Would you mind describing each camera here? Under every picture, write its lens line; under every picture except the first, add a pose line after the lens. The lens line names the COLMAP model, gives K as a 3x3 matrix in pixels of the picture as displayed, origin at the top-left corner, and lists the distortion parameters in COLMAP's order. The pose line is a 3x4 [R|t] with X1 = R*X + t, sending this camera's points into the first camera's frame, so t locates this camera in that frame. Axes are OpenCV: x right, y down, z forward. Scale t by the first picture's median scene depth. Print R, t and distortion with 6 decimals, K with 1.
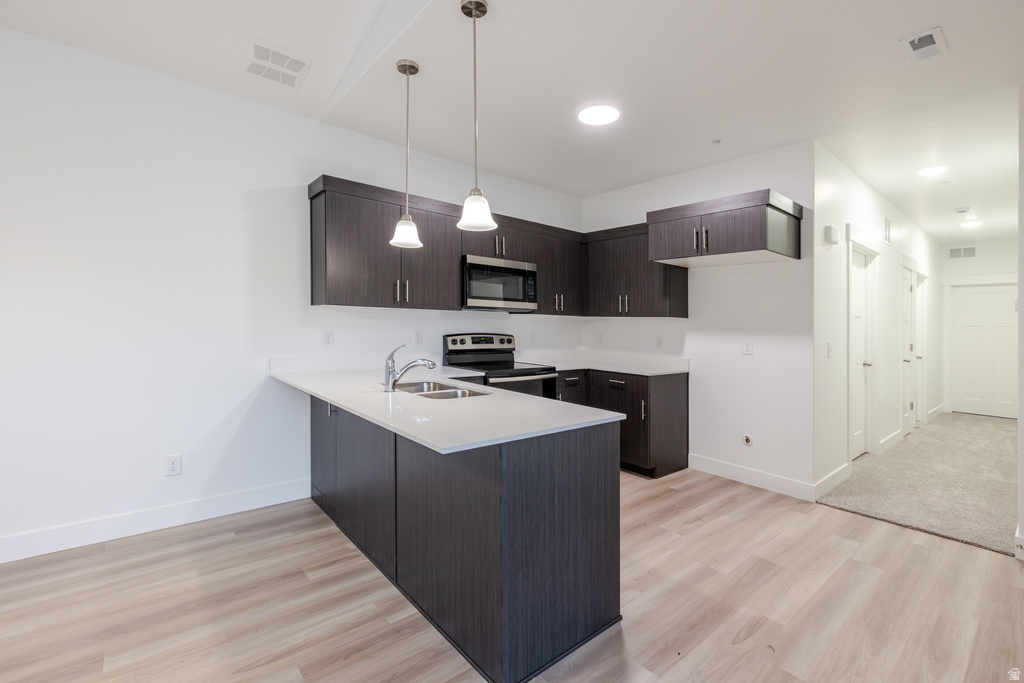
lens RADIAL K [[443.4, 0, 515.2], [0, 443.4, 328.1], [0, 0, 1]] dist [0.001141, 0.000445]
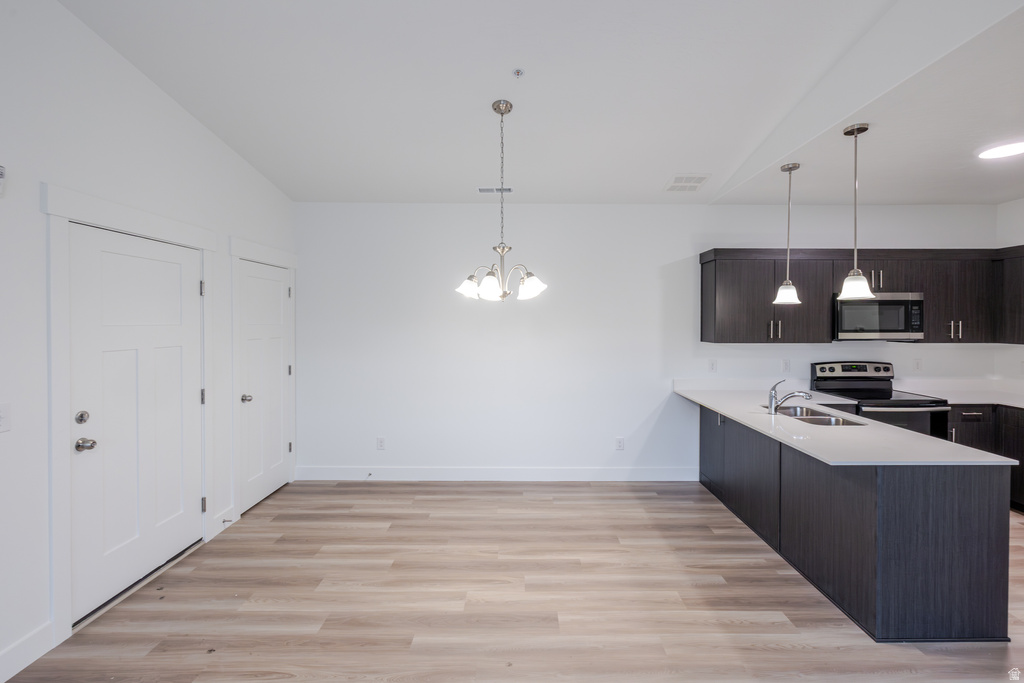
lens RADIAL K [[442.2, 0, 538.0], [0, 442.2, 348.9], [0, 0, 1]] dist [0.001428, 0.000116]
pose [[0.776664, 0.014334, -0.629752, 0.006514], [0.011670, 0.999242, 0.037137, -0.092457], [0.629807, -0.036192, 0.775908, -0.398691]]
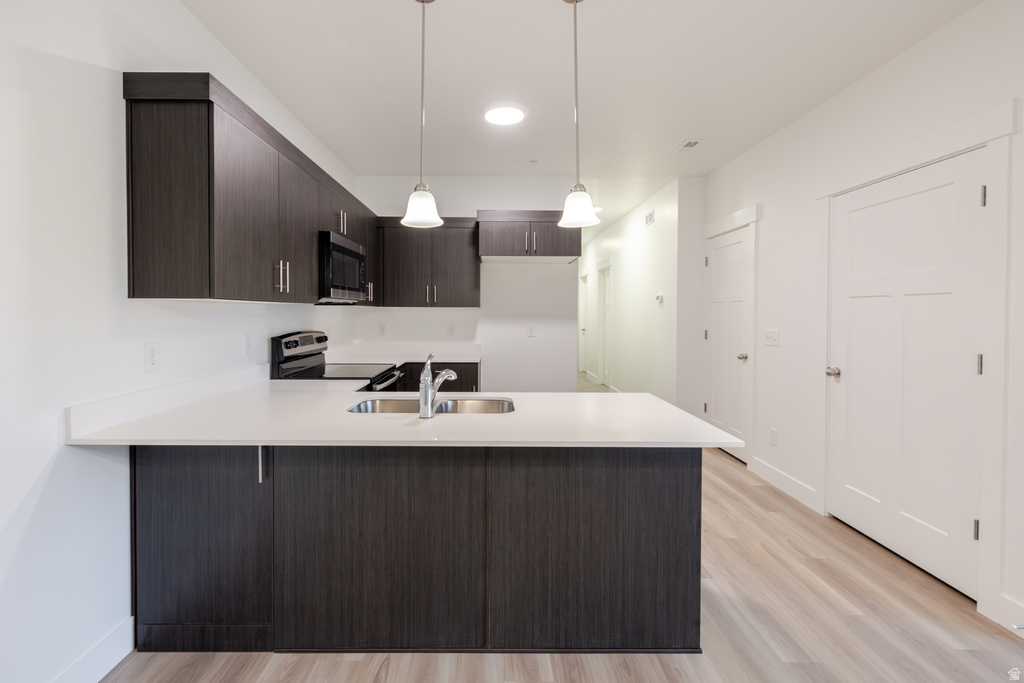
lens RADIAL K [[456.3, 0, 486.8], [0, 456.3, 310.2], [0, 0, 1]] dist [0.002057, 0.000196]
pose [[0.650928, -0.019730, 0.758883, -0.660027], [0.022505, 0.999724, 0.006688, -0.032630], [-0.758806, 0.012725, 0.651192, 0.340421]]
